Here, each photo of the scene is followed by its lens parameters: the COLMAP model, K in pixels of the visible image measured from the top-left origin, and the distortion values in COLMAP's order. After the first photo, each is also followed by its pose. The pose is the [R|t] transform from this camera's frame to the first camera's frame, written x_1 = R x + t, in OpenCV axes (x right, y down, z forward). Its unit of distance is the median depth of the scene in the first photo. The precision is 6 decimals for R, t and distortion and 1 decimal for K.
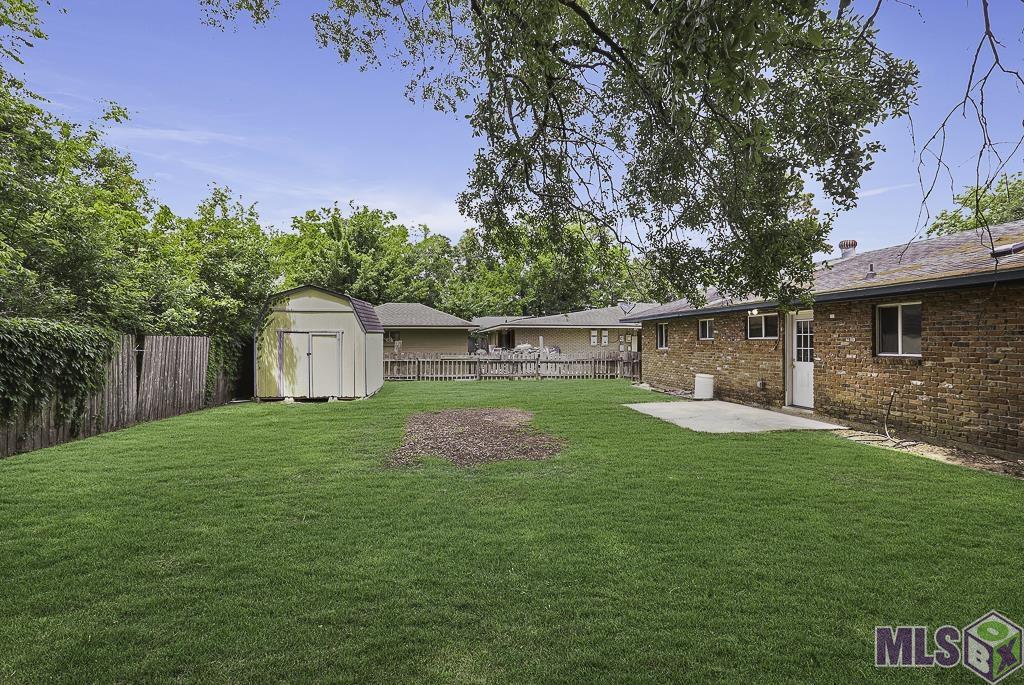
lens RADIAL K [[471.1, 0, 508.0], [0, 471.1, 343.7], [0, 0, 1]] dist [-0.038457, 0.009531]
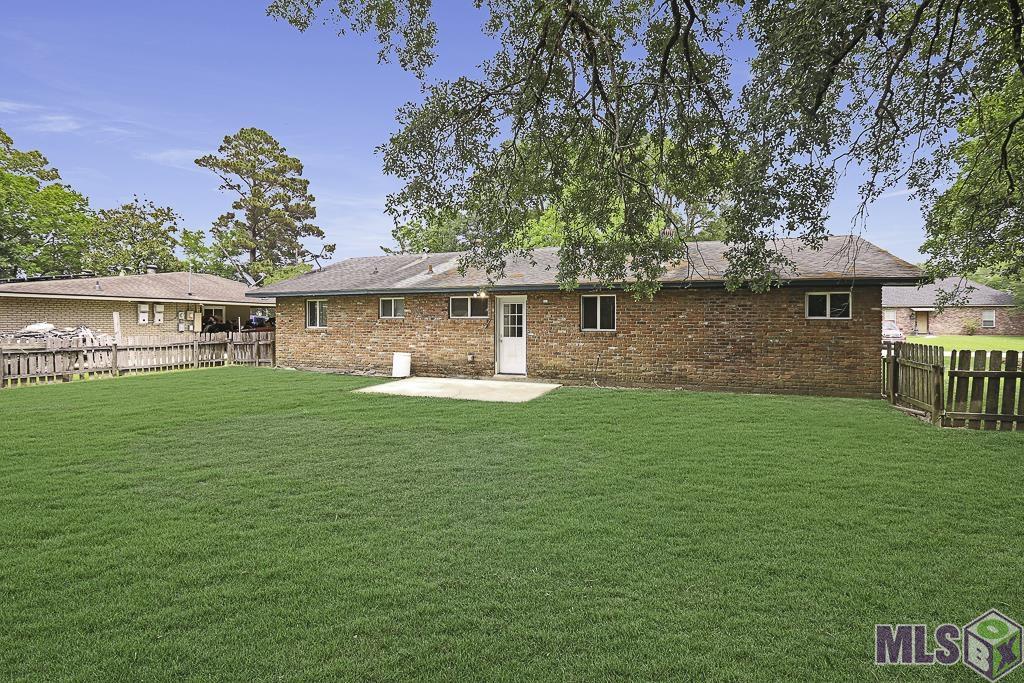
lens RADIAL K [[471.1, 0, 510.3], [0, 471.1, 306.9], [0, 0, 1]] dist [-0.038457, 0.009531]
pose [[0.524031, 0.022384, 0.851405, -0.337674], [0.002809, 0.999604, -0.028010, -0.004369], [-0.851695, 0.017070, 0.523760, 0.265544]]
